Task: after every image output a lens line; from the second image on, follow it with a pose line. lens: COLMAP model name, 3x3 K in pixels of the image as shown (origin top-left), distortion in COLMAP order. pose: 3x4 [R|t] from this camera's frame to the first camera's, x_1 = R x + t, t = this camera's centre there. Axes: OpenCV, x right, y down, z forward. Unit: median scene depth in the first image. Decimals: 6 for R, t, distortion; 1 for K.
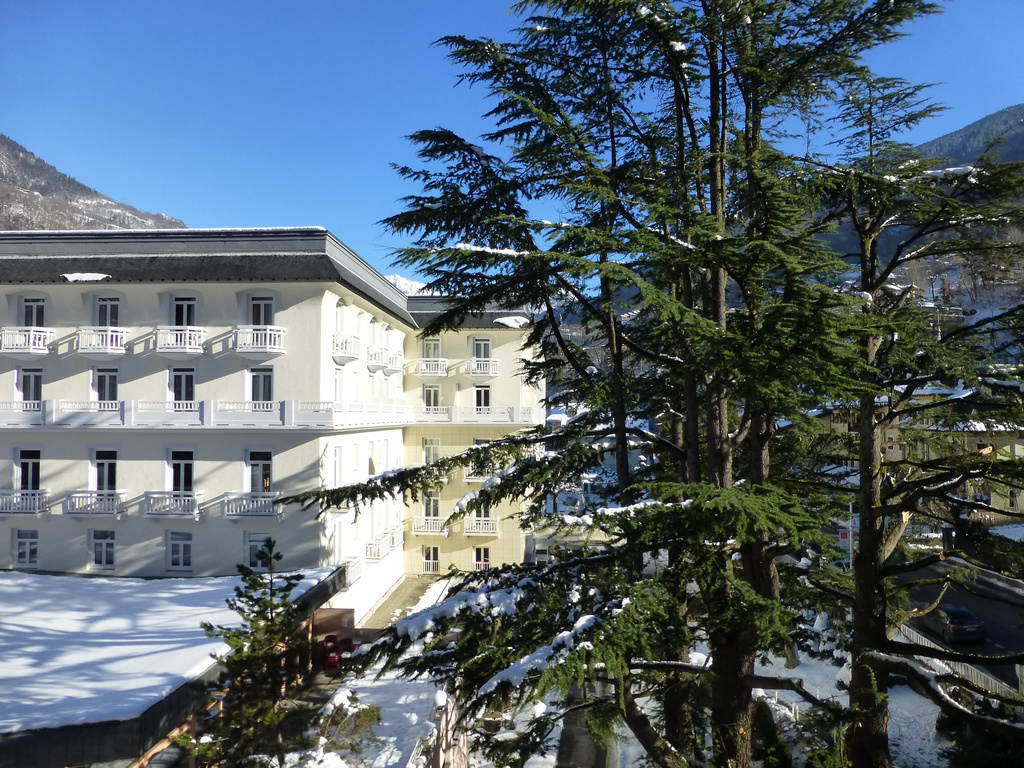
lens RADIAL K [[738.6, 0, 512.0], [0, 738.6, 384.0], [0, 0, 1]] dist [-0.021393, -0.006169]
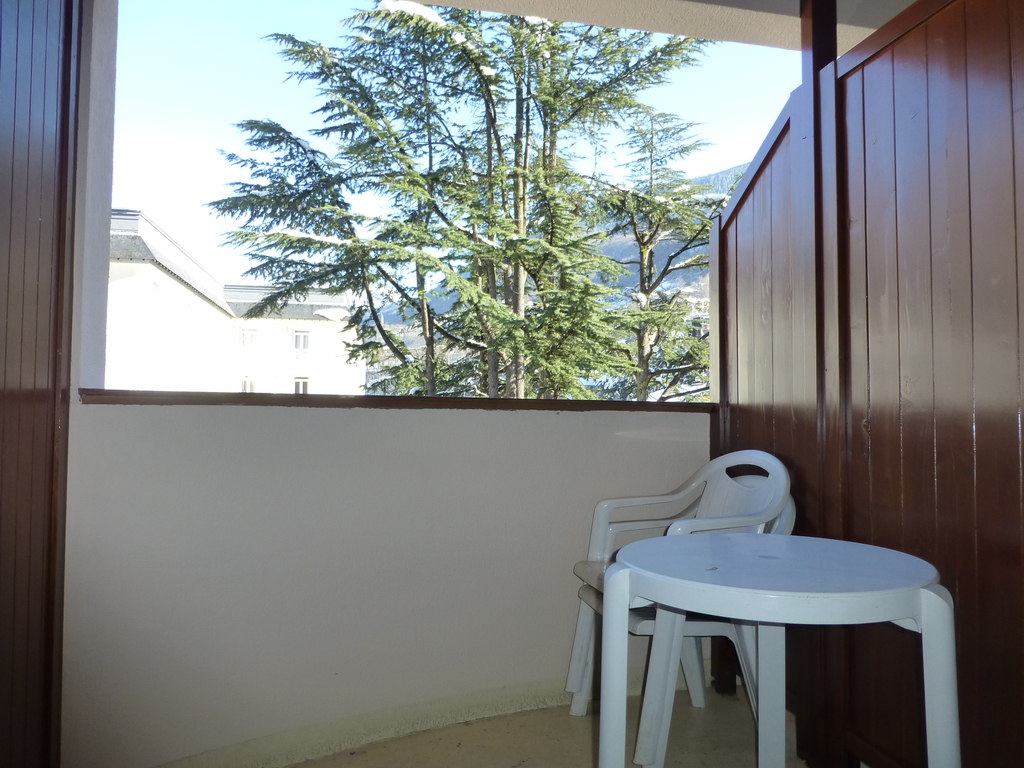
lens RADIAL K [[740.8, 0, 505.8], [0, 740.8, 385.1], [0, 0, 1]] dist [-0.022289, 0.004824]
pose [[0.972625, 0.019439, 0.231565, -0.003561], [-0.019405, 0.999809, -0.002428, 0.027380], [-0.231568, -0.002132, 0.972816, -0.103235]]
